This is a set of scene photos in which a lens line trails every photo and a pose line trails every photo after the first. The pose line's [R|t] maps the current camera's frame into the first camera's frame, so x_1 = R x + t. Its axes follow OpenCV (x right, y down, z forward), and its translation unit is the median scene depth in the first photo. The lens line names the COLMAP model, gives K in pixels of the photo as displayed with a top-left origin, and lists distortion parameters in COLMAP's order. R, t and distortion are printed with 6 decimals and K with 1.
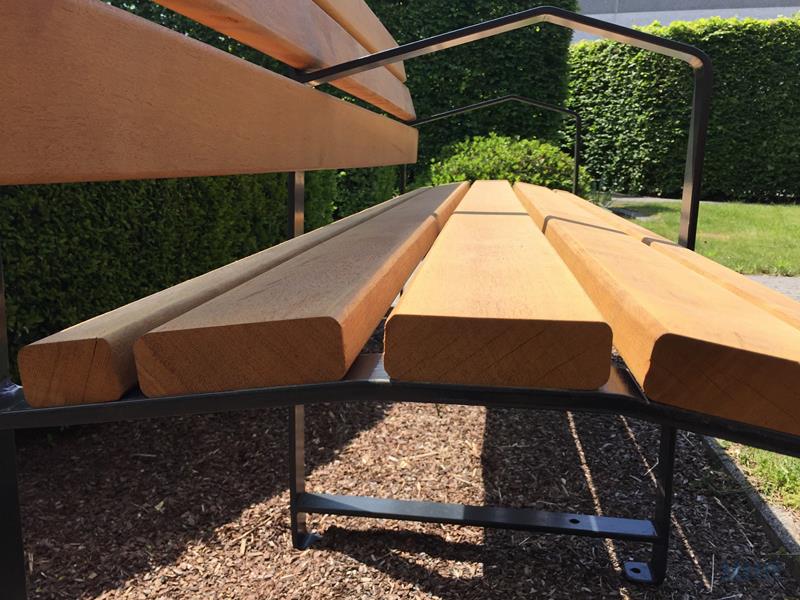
lens RADIAL K [[742.4, 0, 400.0], [0, 742.4, 300.0], [0, 0, 1]] dist [0.087037, -0.143972]
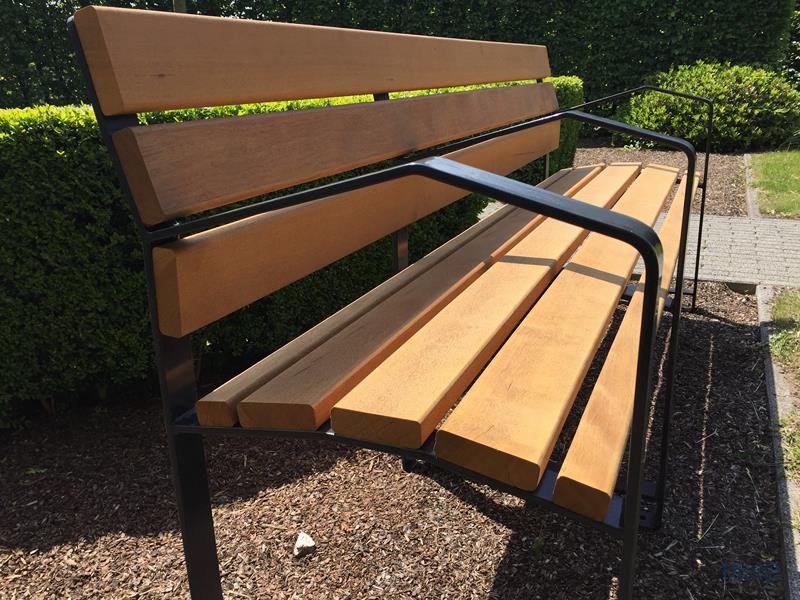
lens RADIAL K [[742.4, 0, 400.0], [0, 742.4, 300.0], [0, 0, 1]] dist [0.087037, -0.143972]
pose [[0.947684, 0.047892, -0.315597, 0.310288], [-0.001896, 0.989508, 0.144465, -0.222754], [0.319204, -0.136309, 0.937832, -0.353107]]
